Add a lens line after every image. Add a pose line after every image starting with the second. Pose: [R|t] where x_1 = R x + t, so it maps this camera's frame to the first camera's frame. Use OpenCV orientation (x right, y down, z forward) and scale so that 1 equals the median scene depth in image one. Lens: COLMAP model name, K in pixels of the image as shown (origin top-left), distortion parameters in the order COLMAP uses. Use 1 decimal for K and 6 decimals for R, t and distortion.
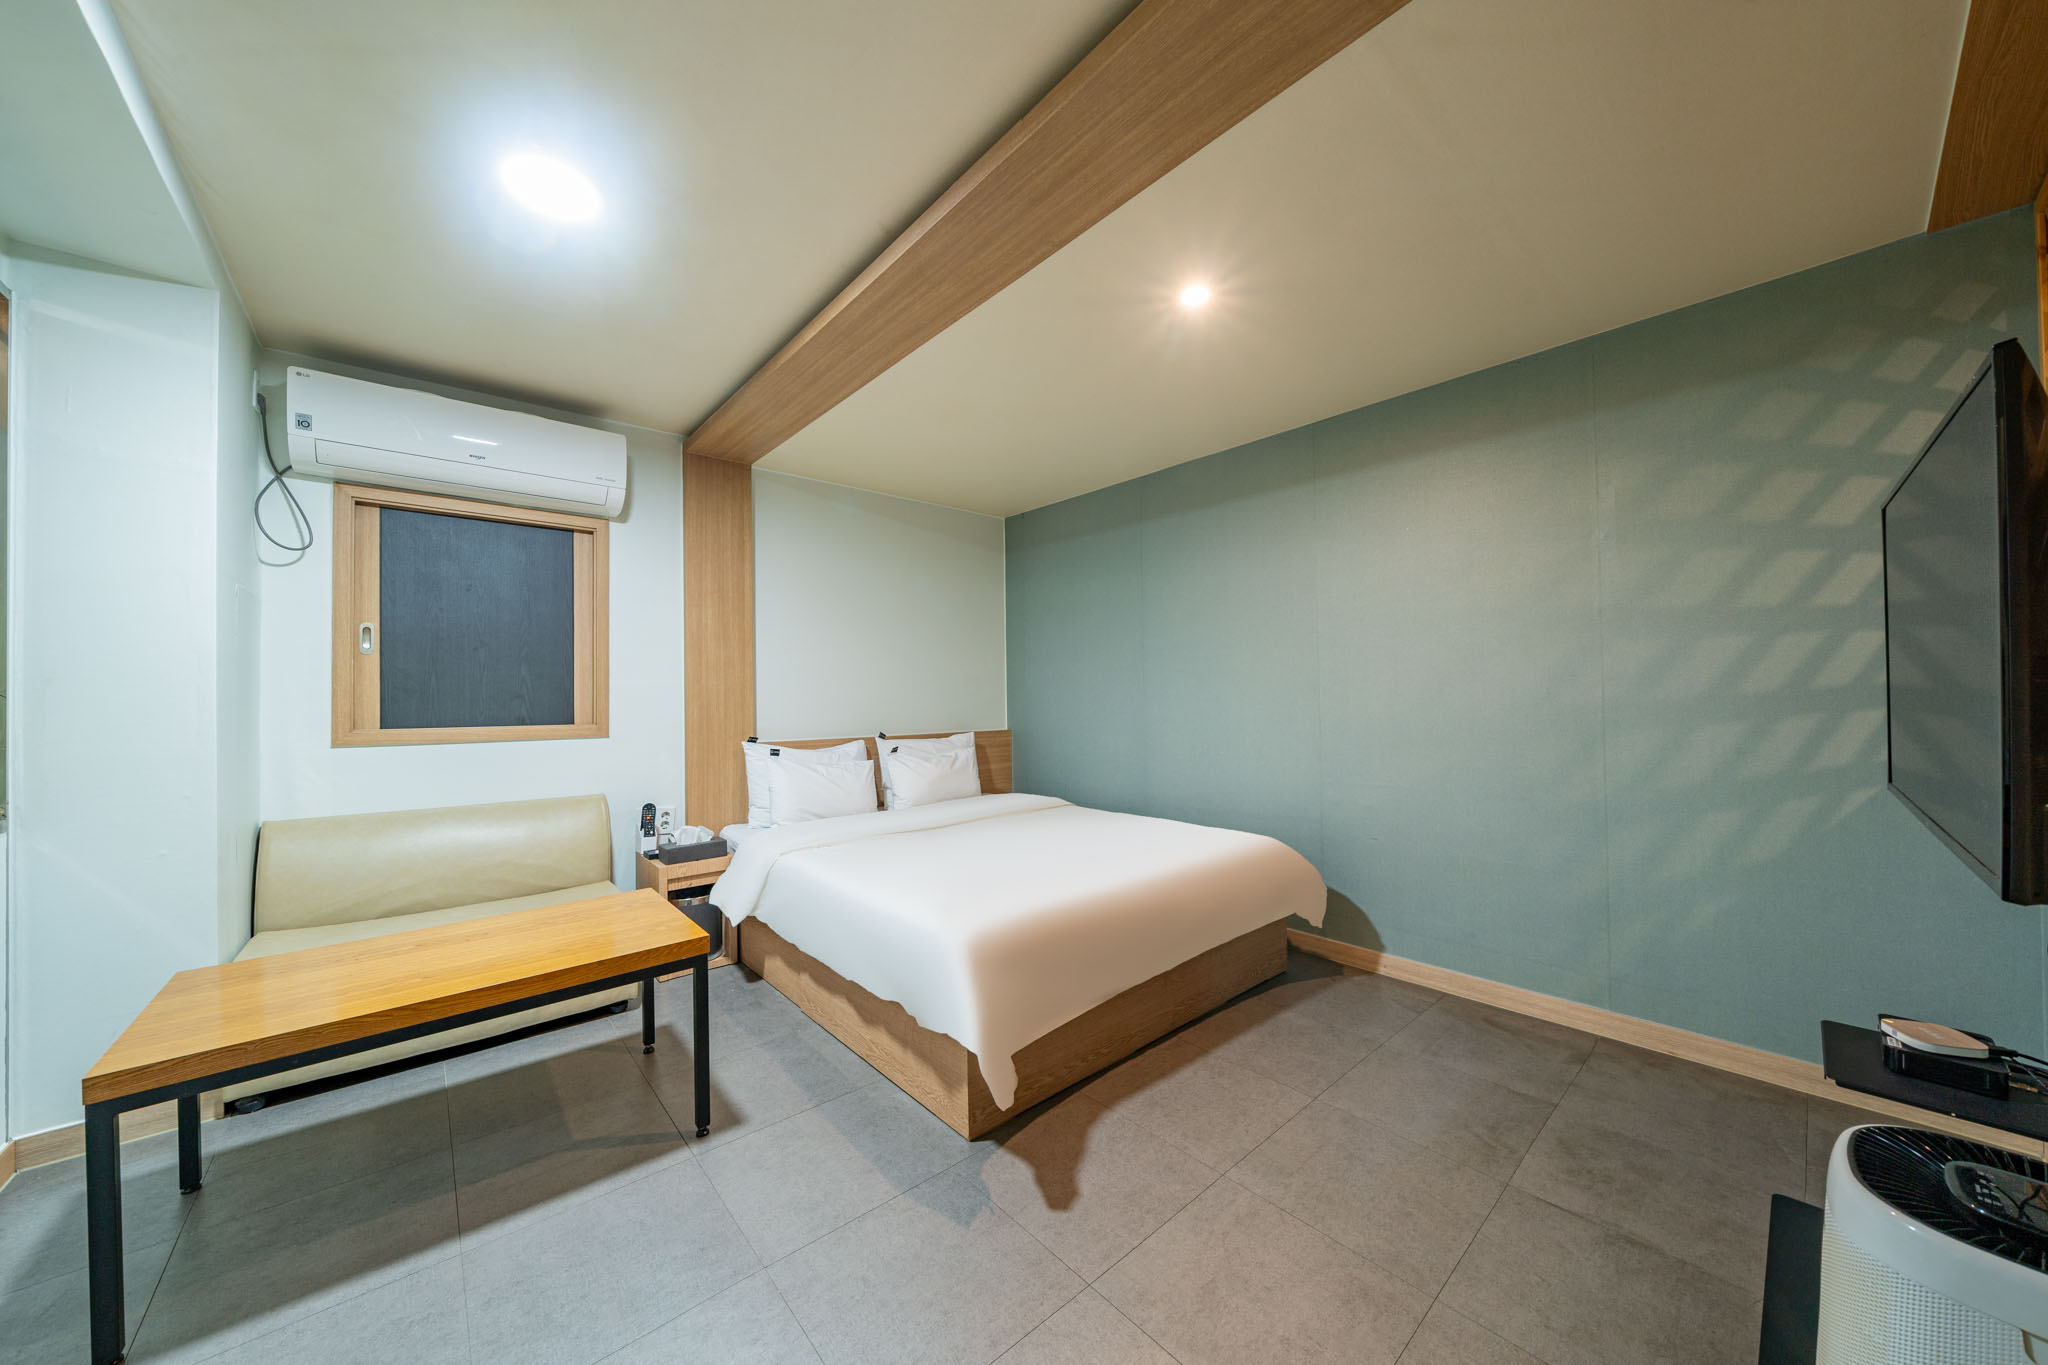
lens RADIAL K [[692.1, 0, 1018.5], [0, 692.1, 688.9], [0, 0, 1]] dist [-0.001740, -0.000051]
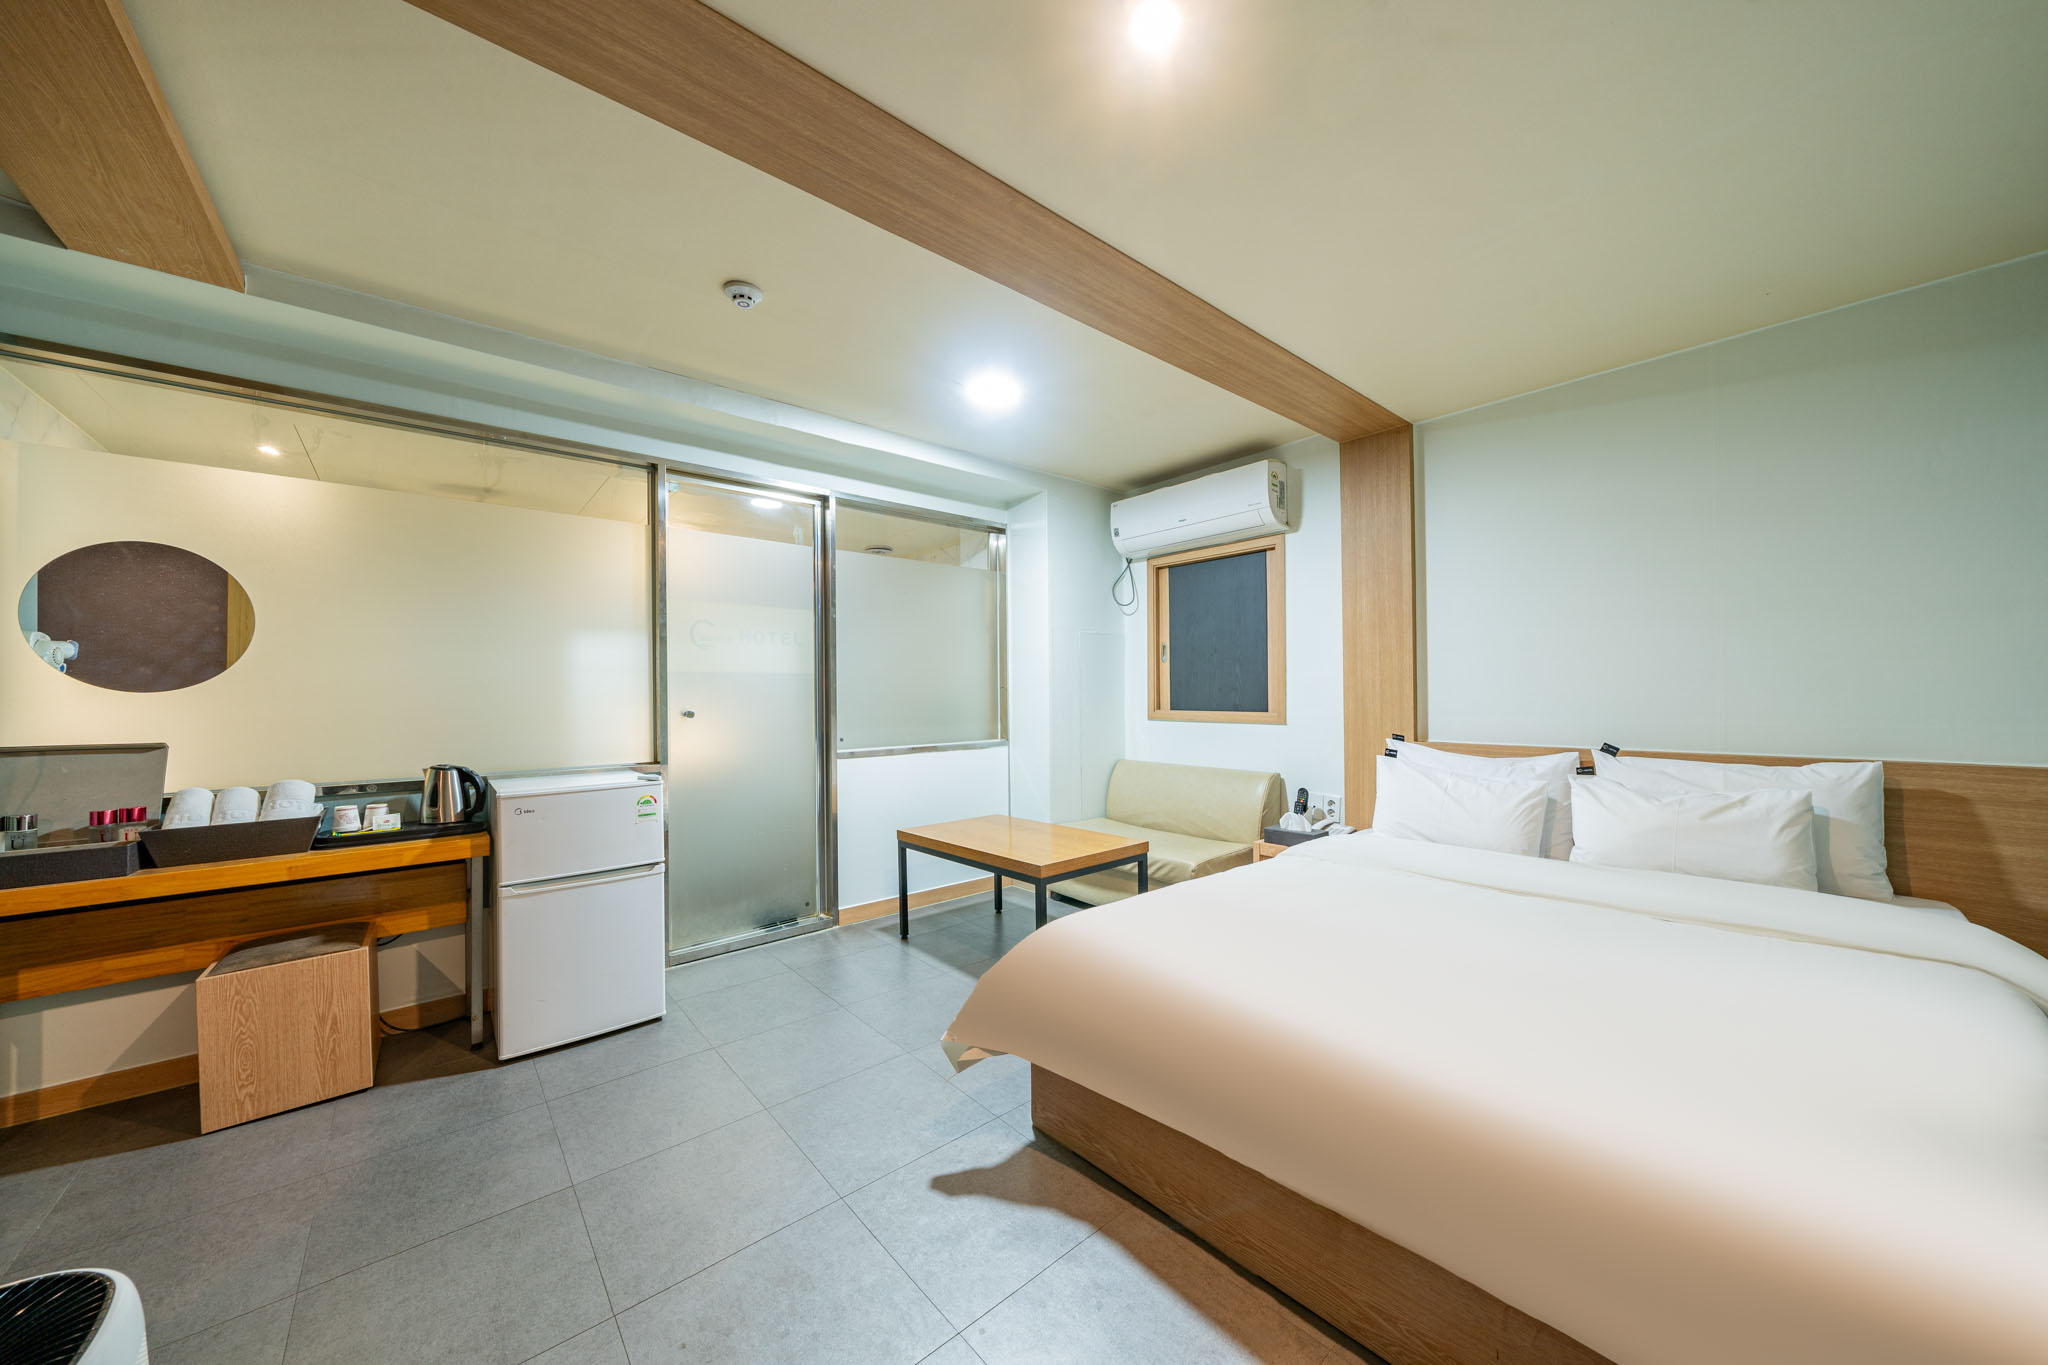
lens RADIAL K [[692.1, 0, 1018.5], [0, 692.1, 688.9], [0, 0, 1]] dist [-0.001740, -0.000051]
pose [[0.011108, 0.003059, -0.999934, 0.638271], [0.020784, 0.999779, 0.003290, -0.002134], [0.999722, -0.020819, 0.011042, 0.649975]]
